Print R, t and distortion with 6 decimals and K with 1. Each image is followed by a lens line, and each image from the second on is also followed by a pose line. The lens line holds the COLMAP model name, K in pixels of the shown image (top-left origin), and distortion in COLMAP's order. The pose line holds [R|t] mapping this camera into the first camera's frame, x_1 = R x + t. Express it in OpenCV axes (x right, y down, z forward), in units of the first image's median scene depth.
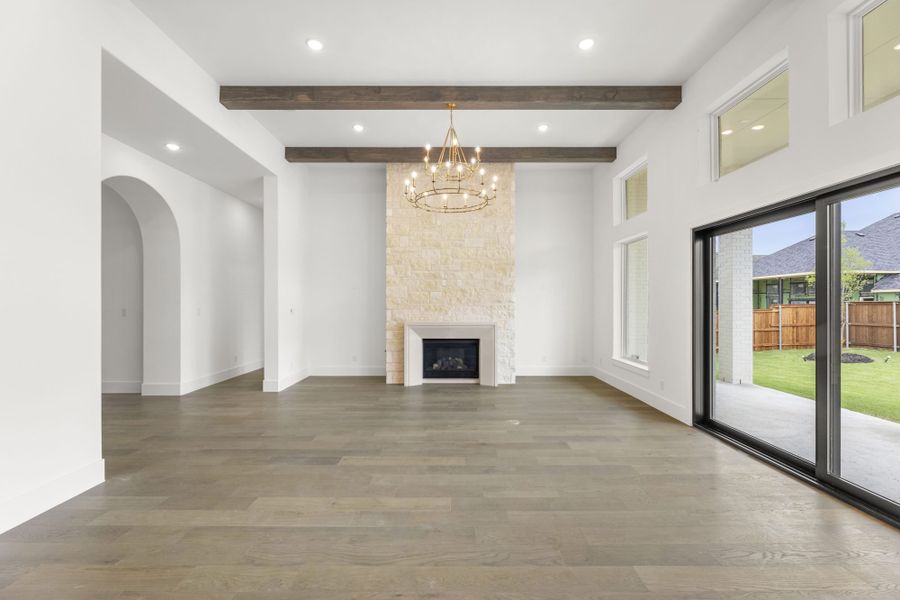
lens RADIAL K [[377.3, 0, 445.4], [0, 377.3, 301.2], [0, 0, 1]] dist [-0.002447, -0.000356]
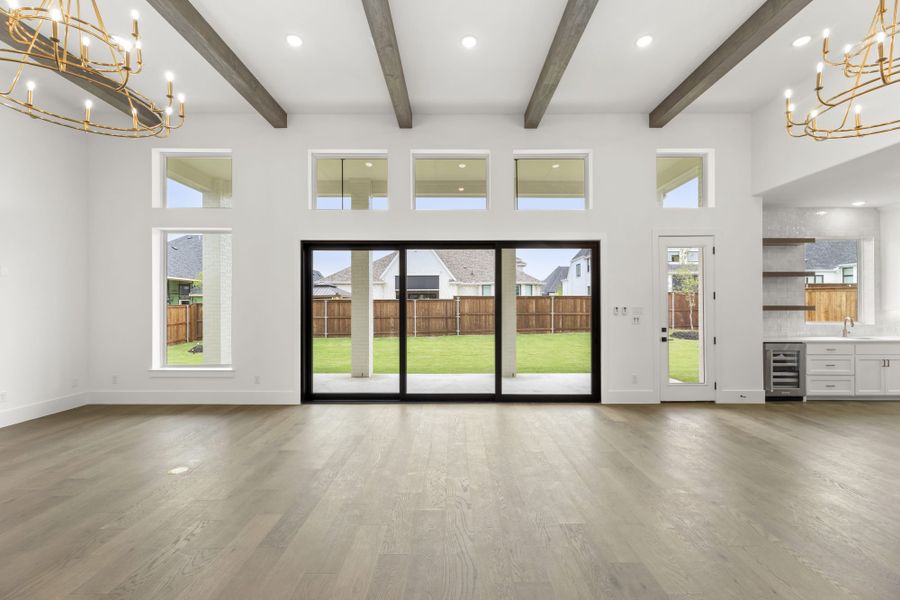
lens RADIAL K [[364.7, 0, 460.1], [0, 364.7, 303.7], [0, 0, 1]] dist [0.000644, -0.000062]
pose [[-0.002816, 0.004644, 0.999985, -0.328125], [-0.006107, 0.999970, -0.004661, 0.008443], [-0.999977, -0.006120, -0.002787, 0.314546]]
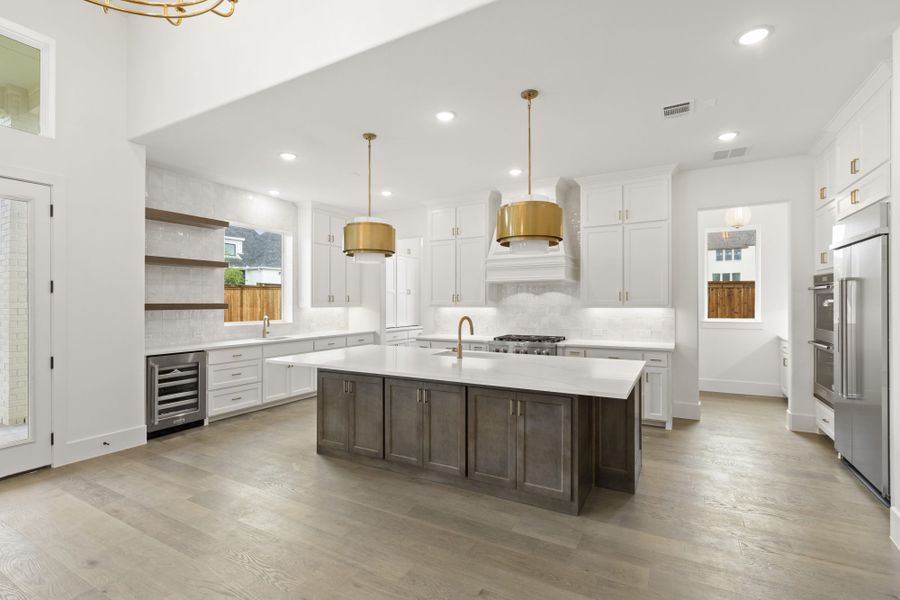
lens RADIAL K [[416.9, 0, 444.5], [0, 416.9, 301.8], [0, 0, 1]] dist [-0.001604, -0.000045]
pose [[-0.867971, 0.003370, 0.496603, -0.246562], [-0.000270, 0.999974, -0.007259, 0.006862], [-0.496615, -0.006434, -0.867947, -0.011014]]
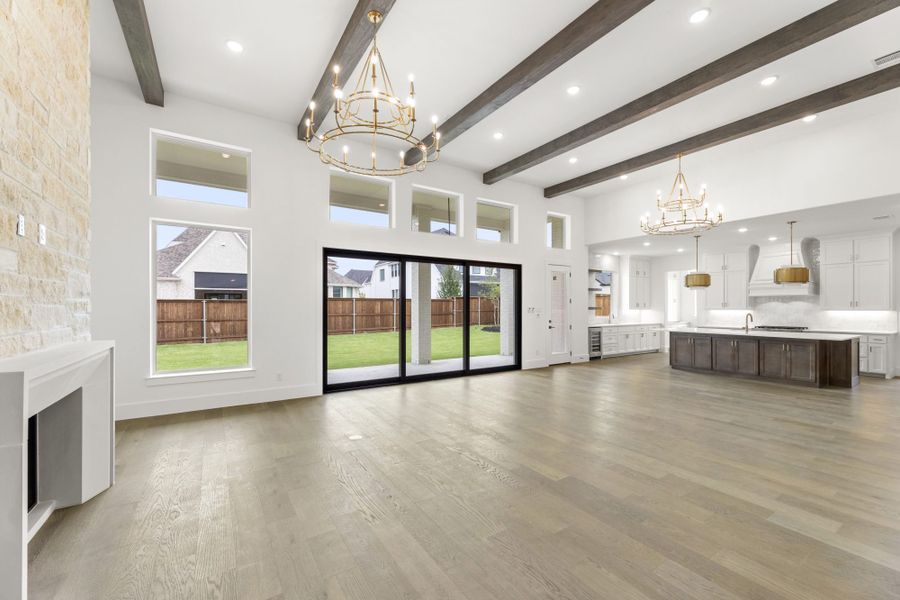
lens RADIAL K [[356.1, 0, 451.3], [0, 356.1, 303.9], [0, 0, 1]] dist [0.000527, 0.000126]
pose [[-0.535419, 0.007518, 0.844553, -0.418575], [-0.006944, 0.999887, -0.013303, 0.014953], [-0.844558, -0.012988, -0.535307, 0.825112]]
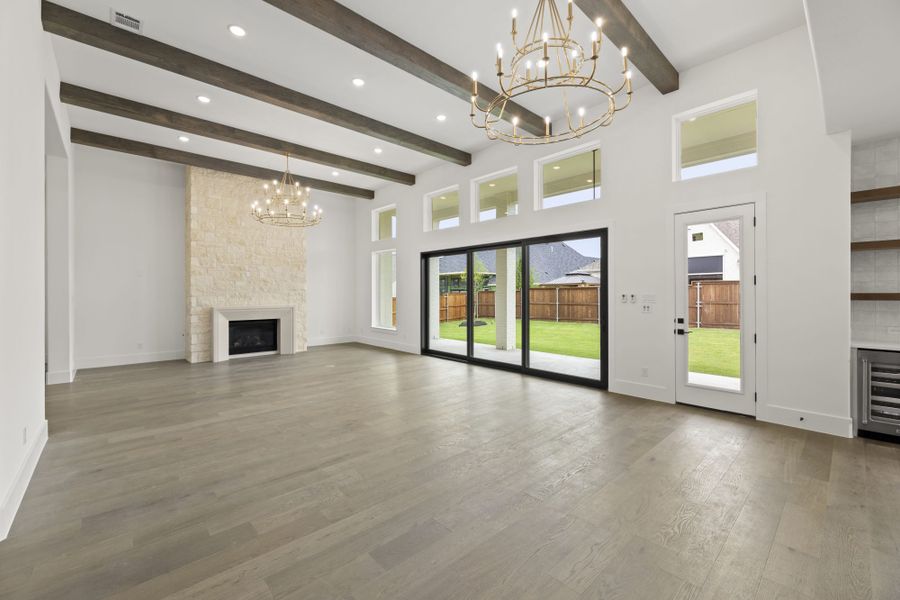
lens RADIAL K [[370.4, 0, 450.2], [0, 370.4, 288.7], [0, 0, 1]] dist [-0.000849, -0.000051]
pose [[0.736008, 0.006047, 0.676946, -0.333129], [-0.002411, 0.999977, -0.006312, 0.003539], [-0.676969, 0.003014, 0.736006, -0.321674]]
